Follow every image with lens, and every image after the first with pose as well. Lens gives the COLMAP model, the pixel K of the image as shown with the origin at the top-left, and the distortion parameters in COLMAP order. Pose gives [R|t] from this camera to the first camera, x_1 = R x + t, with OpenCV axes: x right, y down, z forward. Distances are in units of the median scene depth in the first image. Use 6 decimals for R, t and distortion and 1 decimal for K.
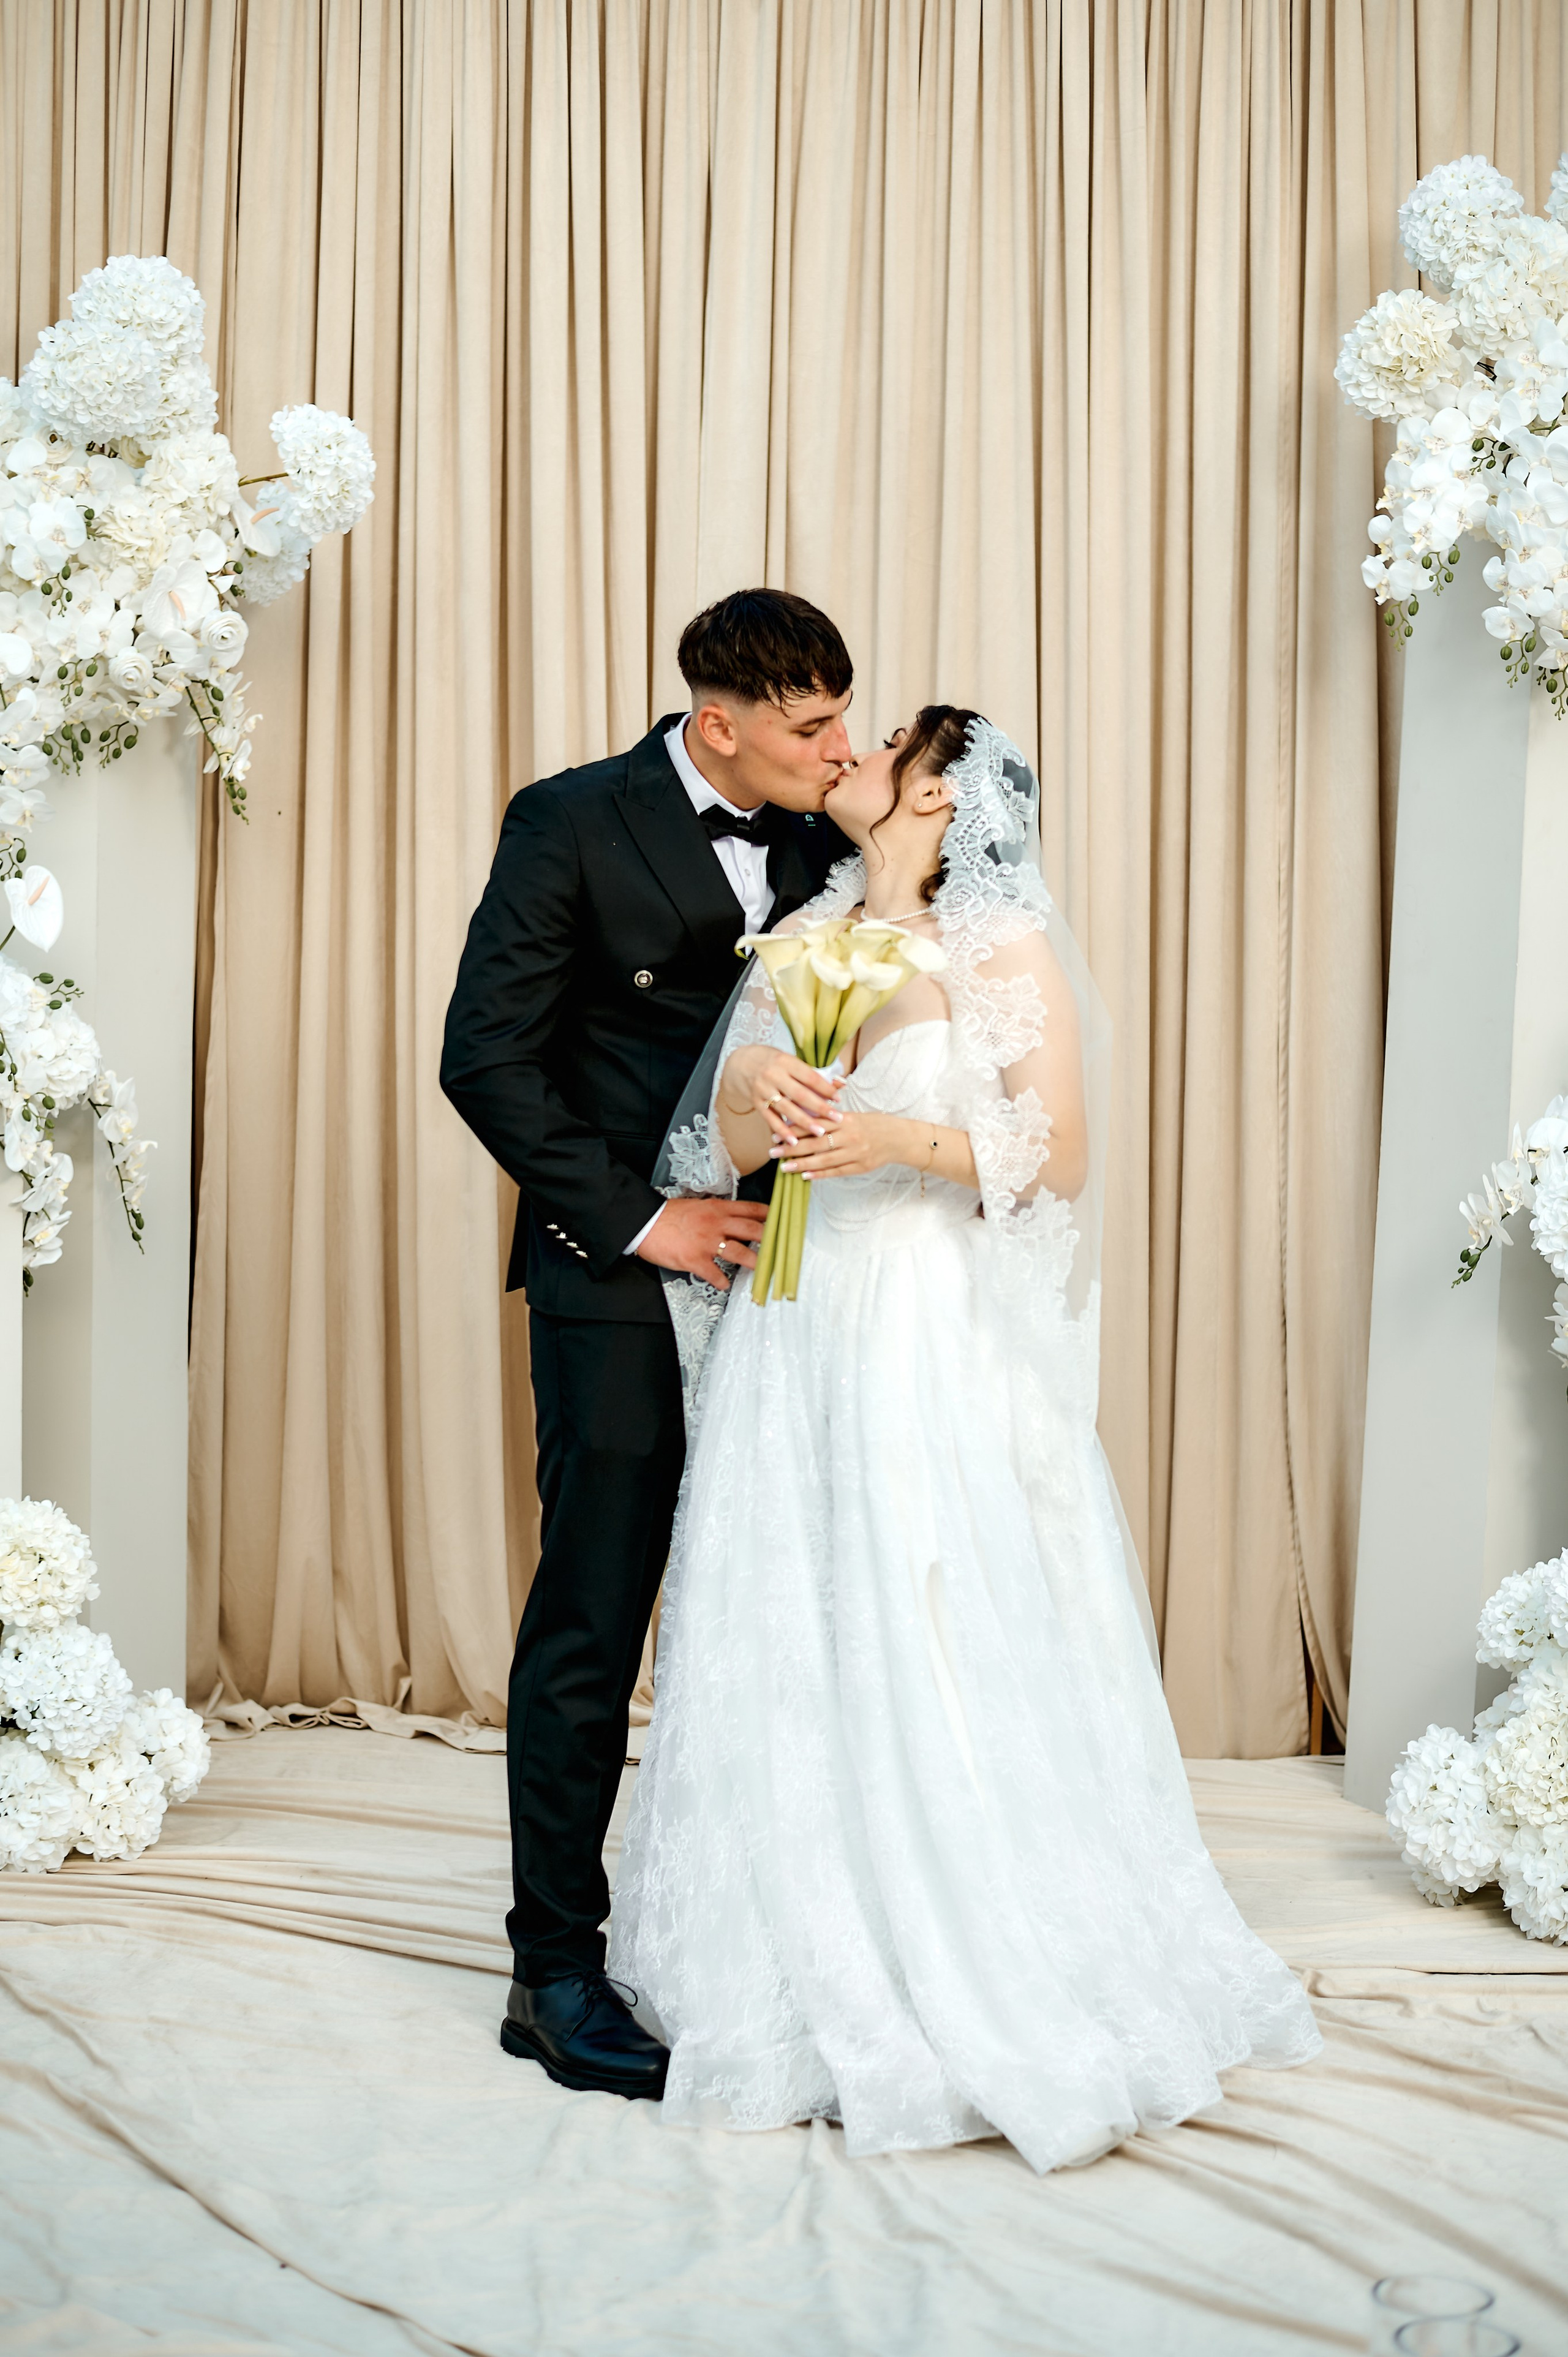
lens RADIAL K [[3223.3, 0, 783.2], [0, 3223.3, 1197.2], [0, 0, 1]] dist [-0.113251, 0.066007]
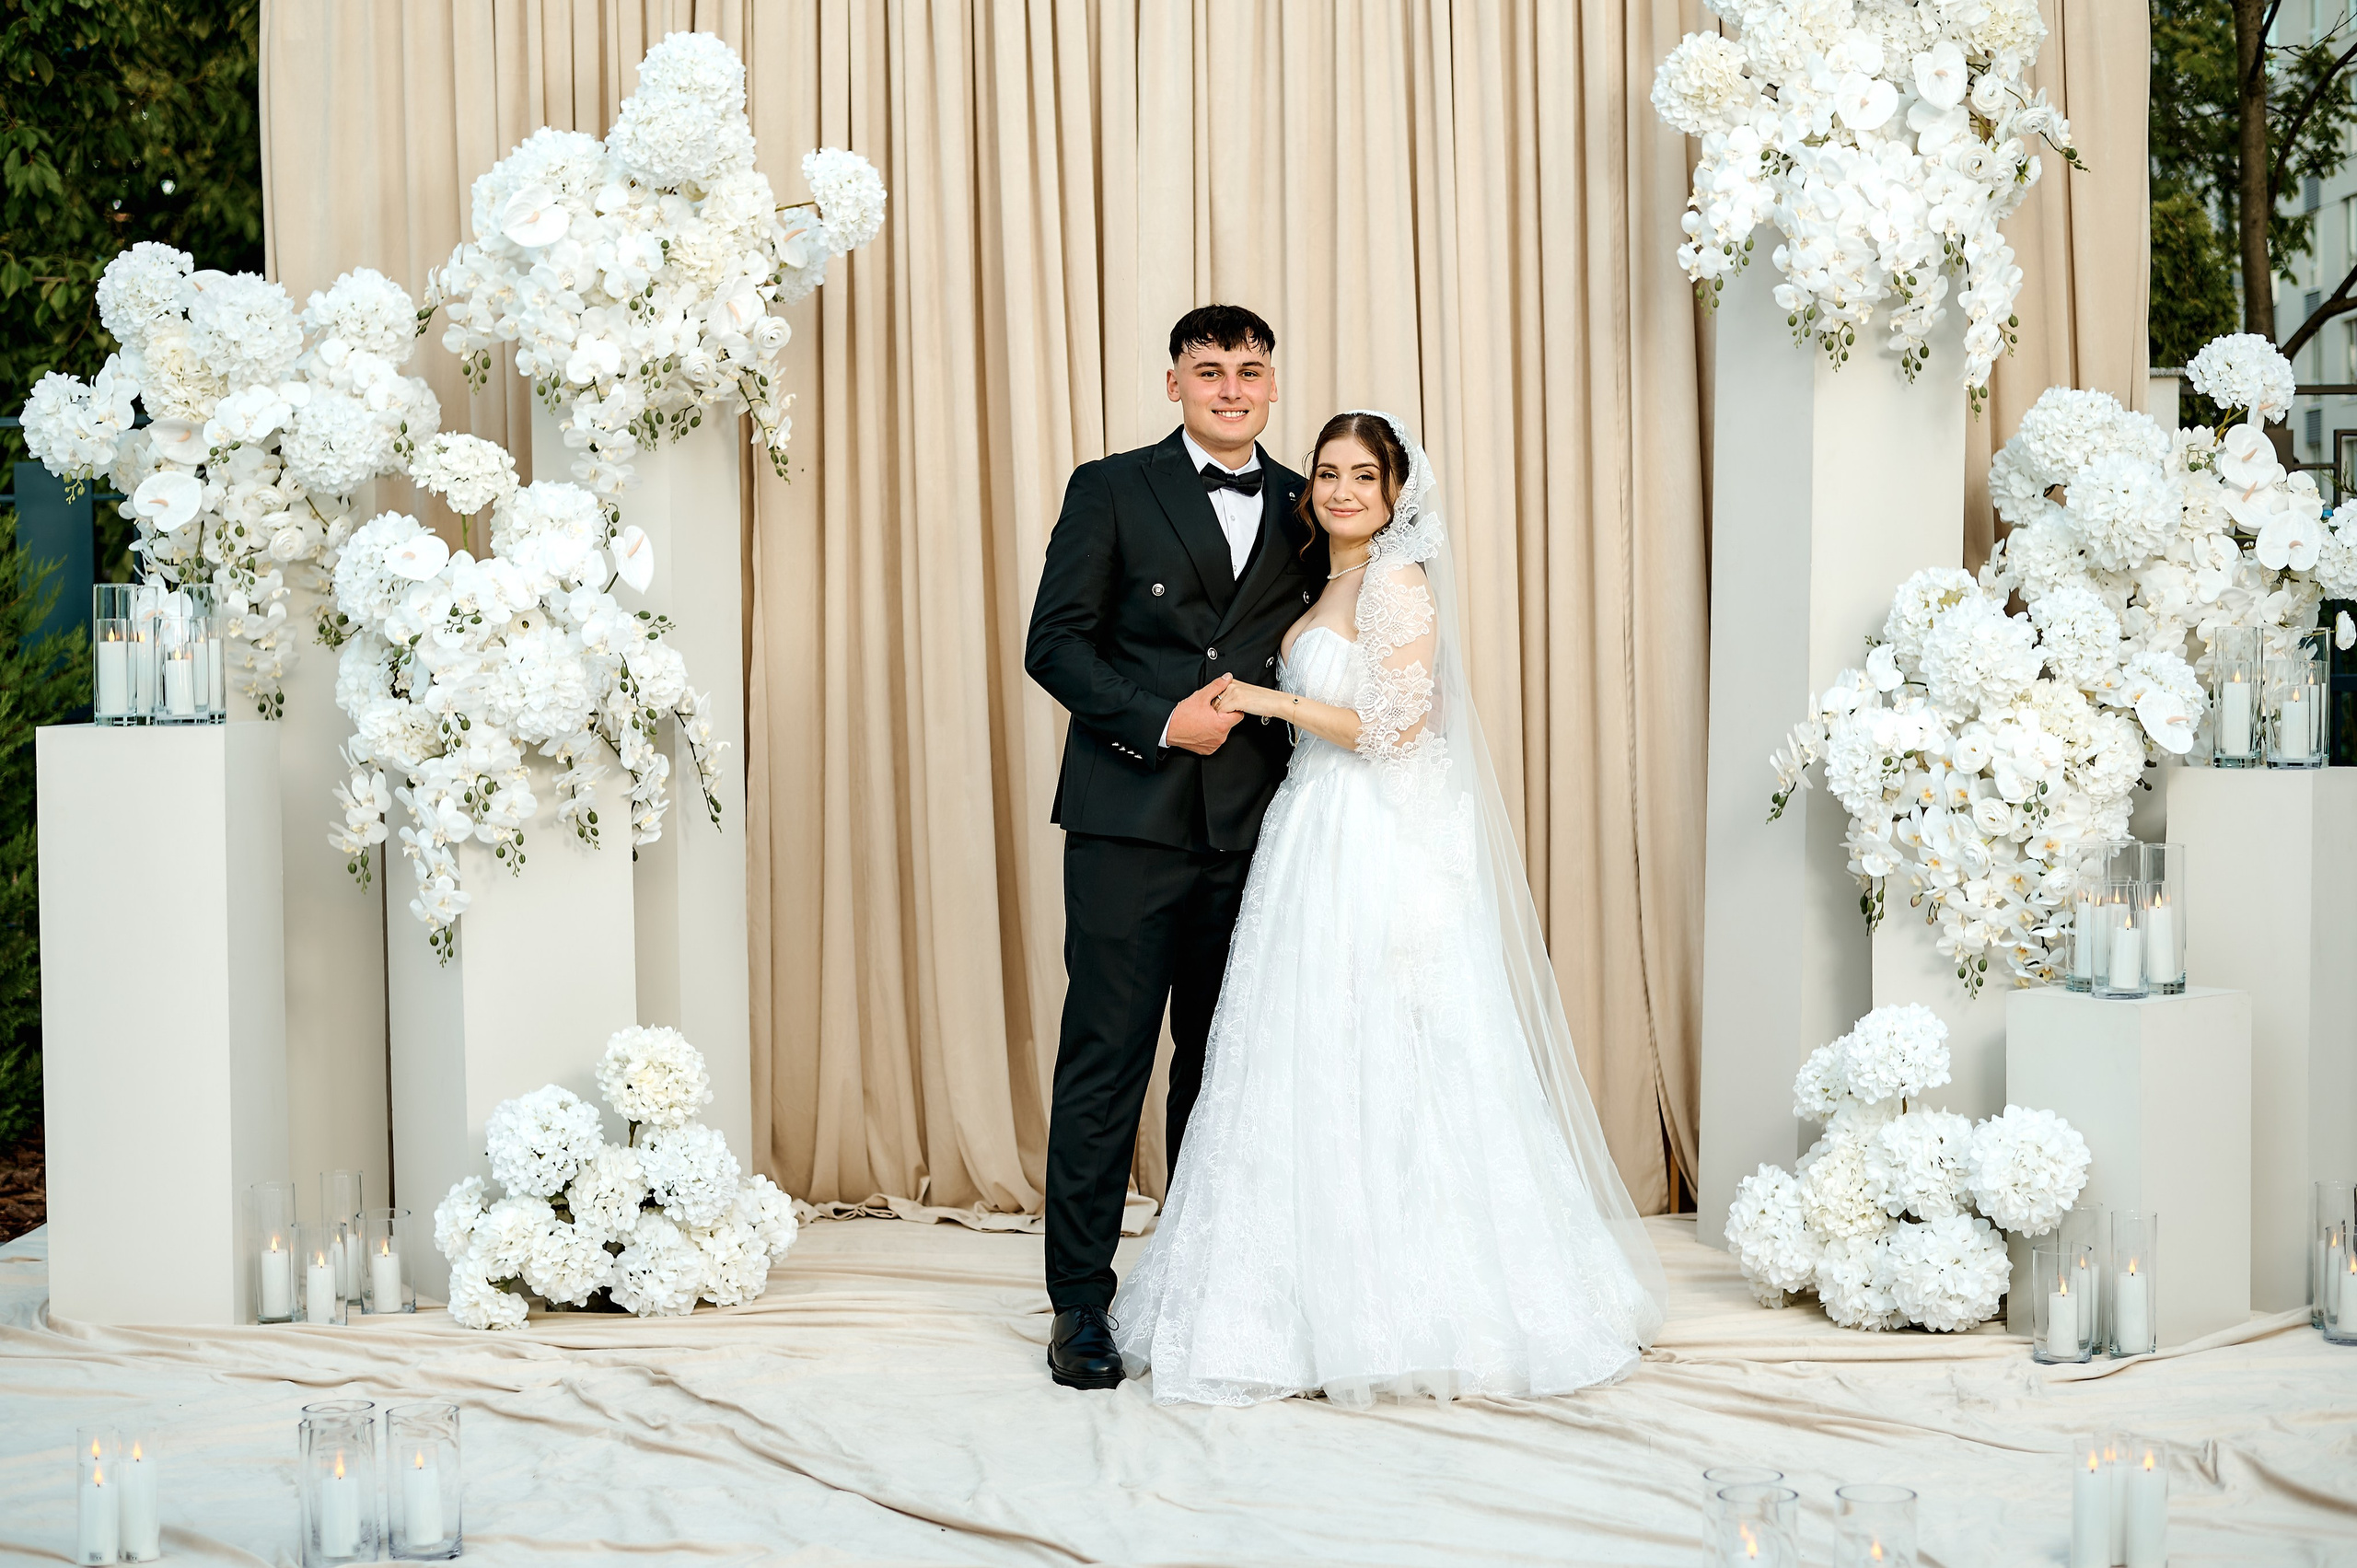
lens RADIAL K [[3377.1, 0, 1149.5], [0, 3377.1, 782.6], [0, 0, 1]] dist [-0.112259, 0.059375]
pose [[0.999435, -0.033189, 0.005393, -0.040640], [0.033184, 0.999449, 0.000999, 0.002615], [-0.005423, -0.000819, 0.999985, -0.321200]]
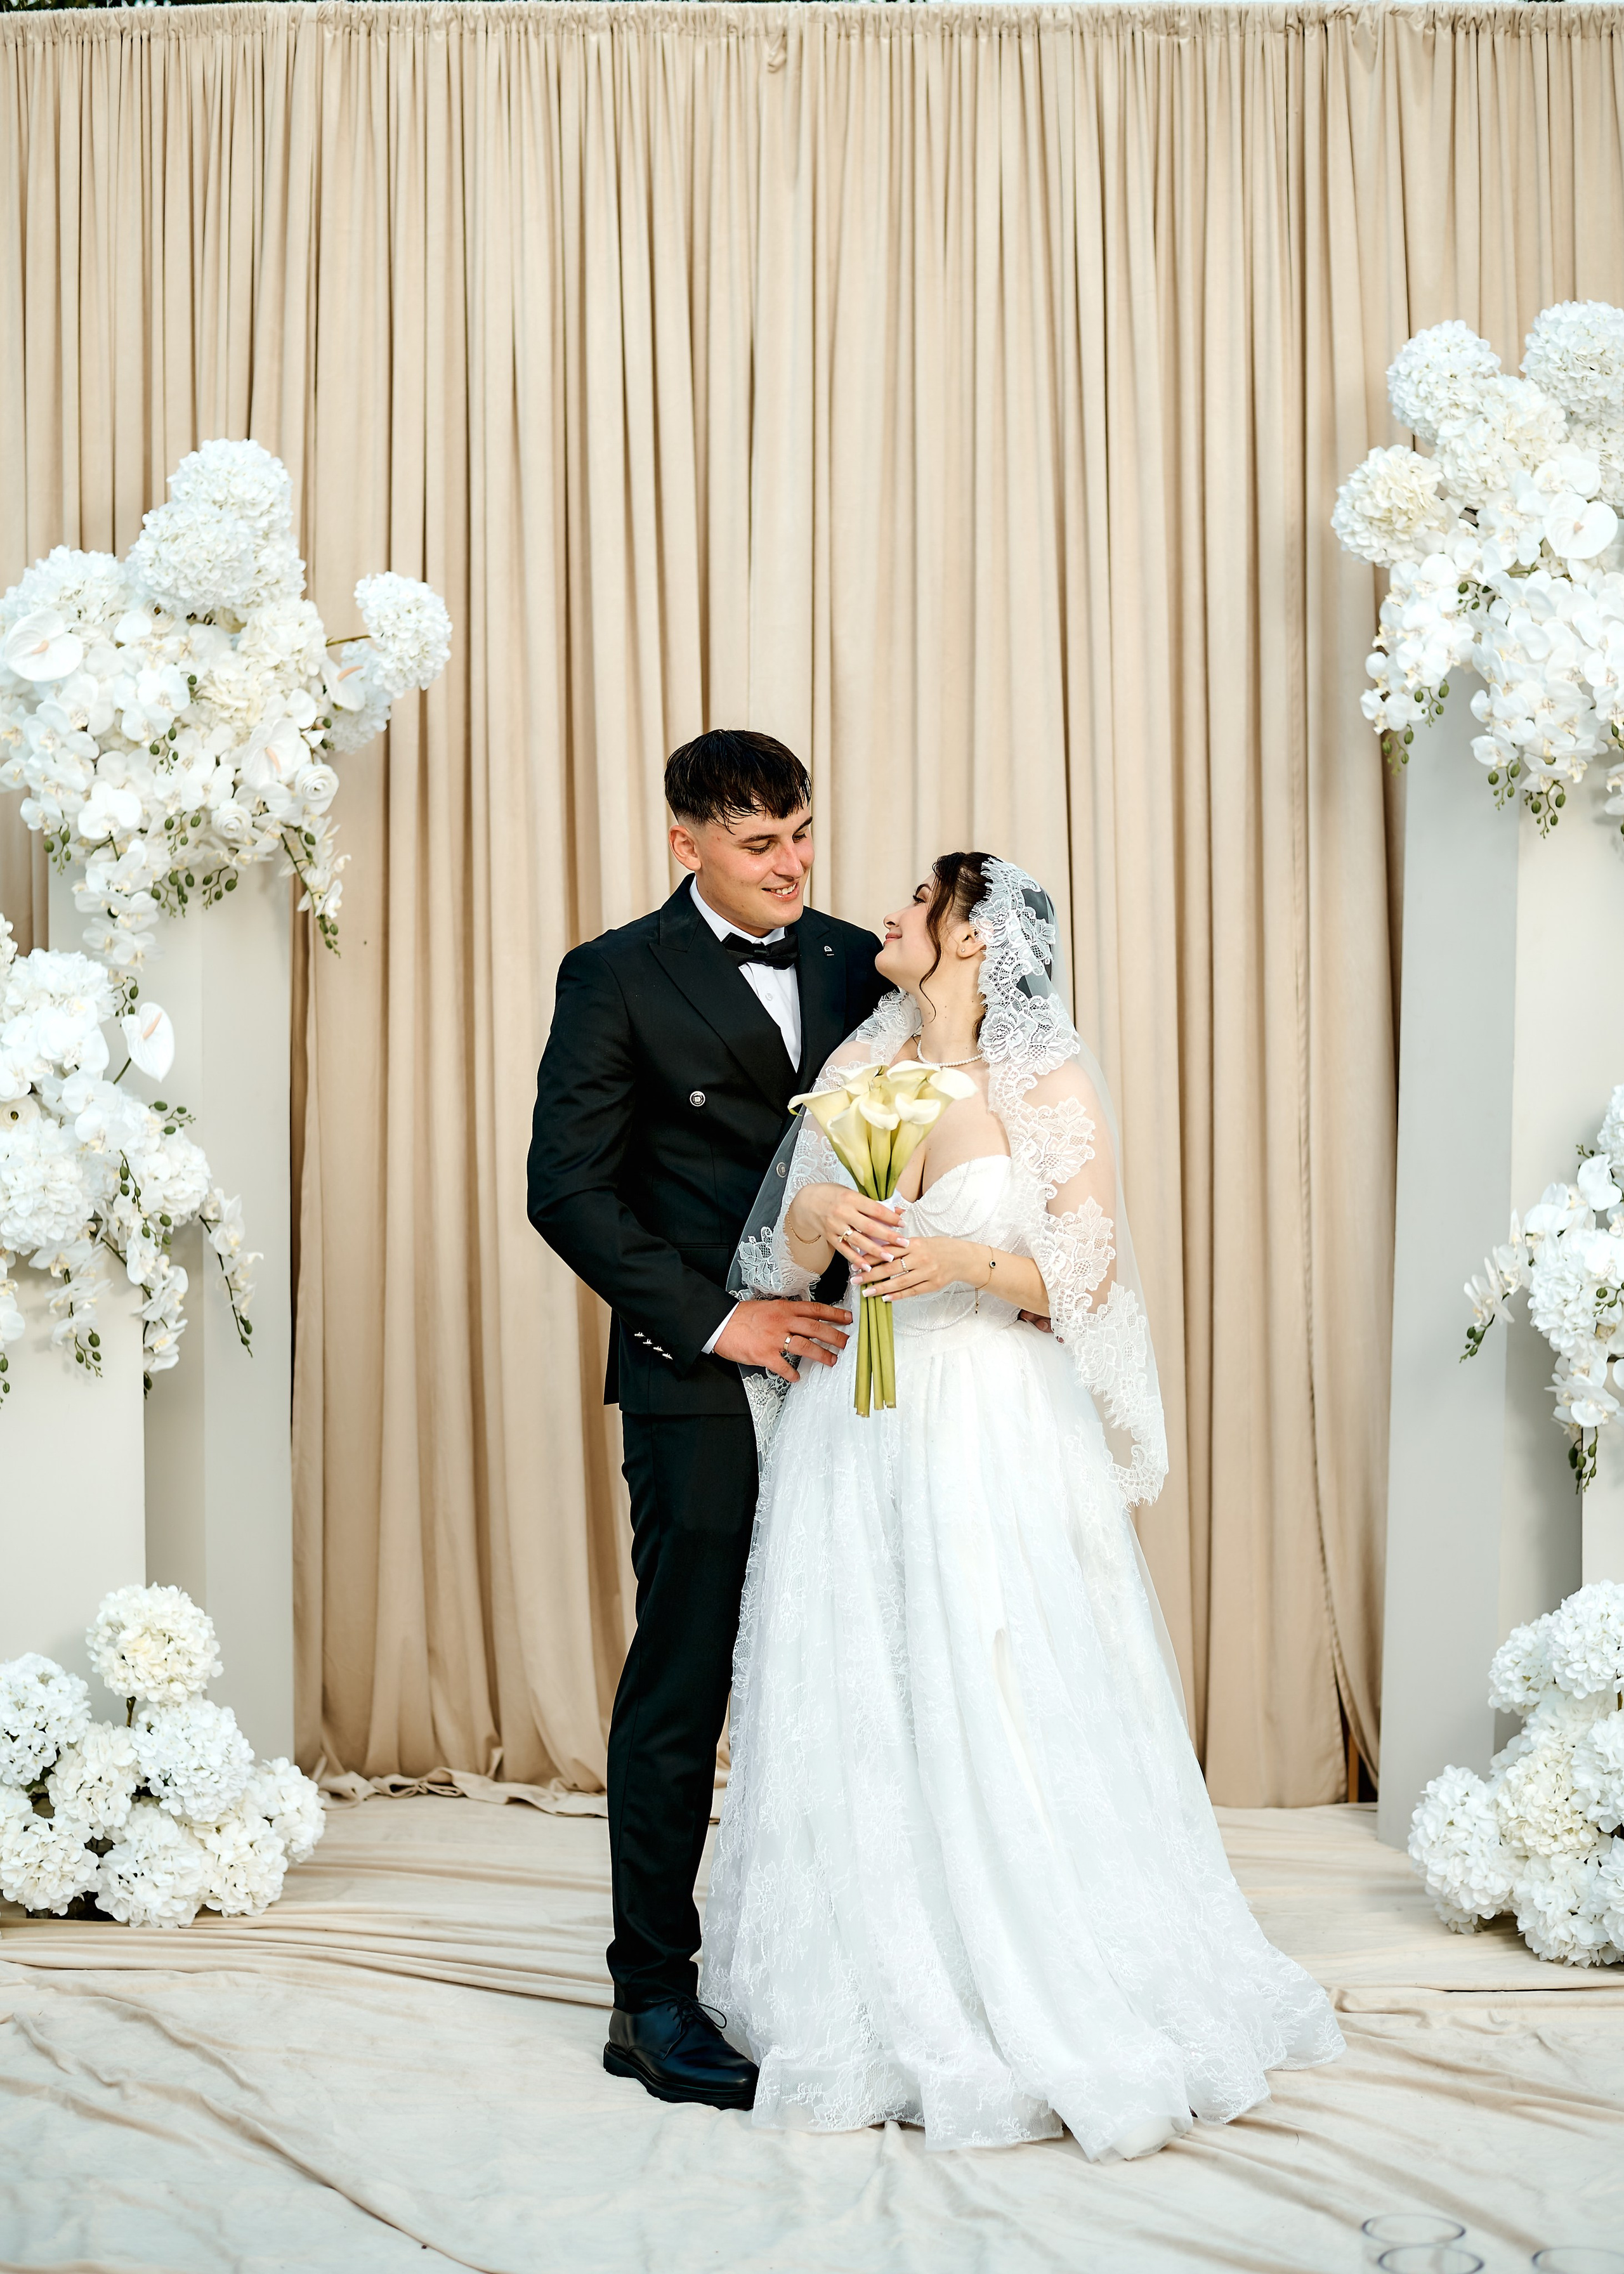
lens RADIAL K [[3343.2, 0, 814.2], [0, 3343.2, 1158.9], [0, 0, 1]] dist [-0.112569, 0.070095]
pose [[0.999726, -0.022135, -0.007654, 0.000371], [0.021870, 0.999212, -0.033137, -0.007991], [0.008382, 0.032960, 0.999422, -0.127875]]
